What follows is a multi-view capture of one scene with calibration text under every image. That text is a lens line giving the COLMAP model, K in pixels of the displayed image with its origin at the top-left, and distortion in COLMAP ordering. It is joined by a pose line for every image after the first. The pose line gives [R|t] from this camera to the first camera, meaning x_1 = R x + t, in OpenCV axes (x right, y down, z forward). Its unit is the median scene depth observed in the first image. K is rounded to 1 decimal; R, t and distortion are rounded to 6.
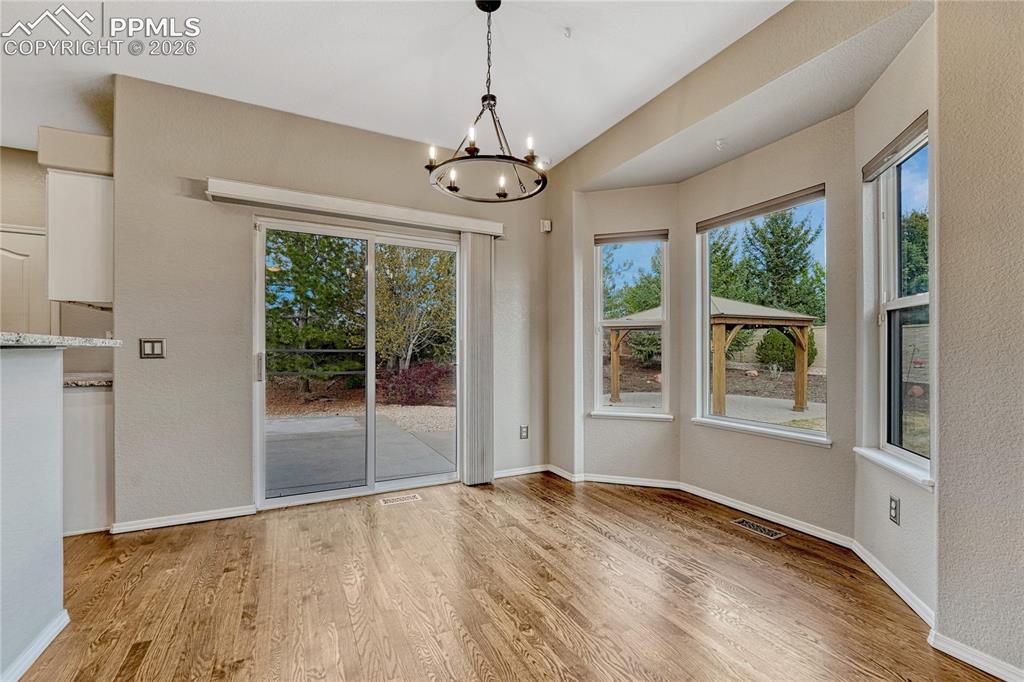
lens RADIAL K [[434.7, 0, 510.7], [0, 434.7, 350.5], [0, 0, 1]] dist [-0.000643, -0.000029]
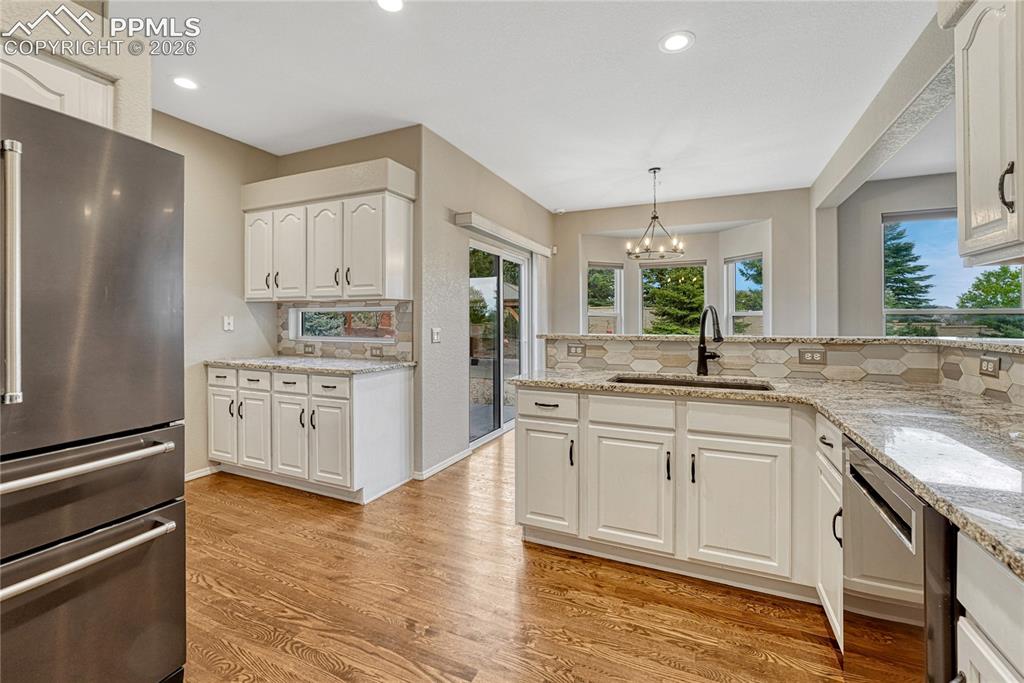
lens RADIAL K [[438.4, 0, 513.2], [0, 438.4, 323.1], [0, 0, 1]] dist [-0.000688, 0.000044]
pose [[0.780914, -0.001766, 0.624636, -1.210595], [-0.001308, 0.999989, 0.004463, -0.042389], [-0.624637, -0.004302, 0.780903, -0.153953]]
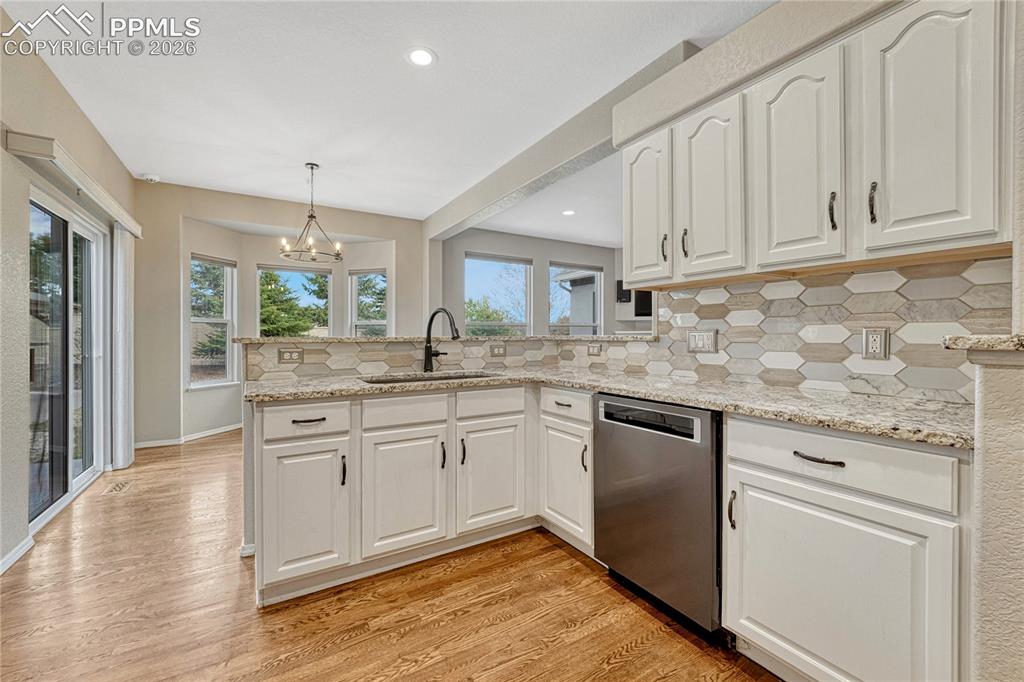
lens RADIAL K [[426.6, 0, 514.3], [0, 426.6, 335.0], [0, 0, 1]] dist [-0.000690, 0.000405]
pose [[-0.077755, 0.000628, 0.996972, -1.304505], [0.000681, 1.000000, -0.000577, -0.018651], [-0.996972, 0.000635, -0.077756, 0.139142]]
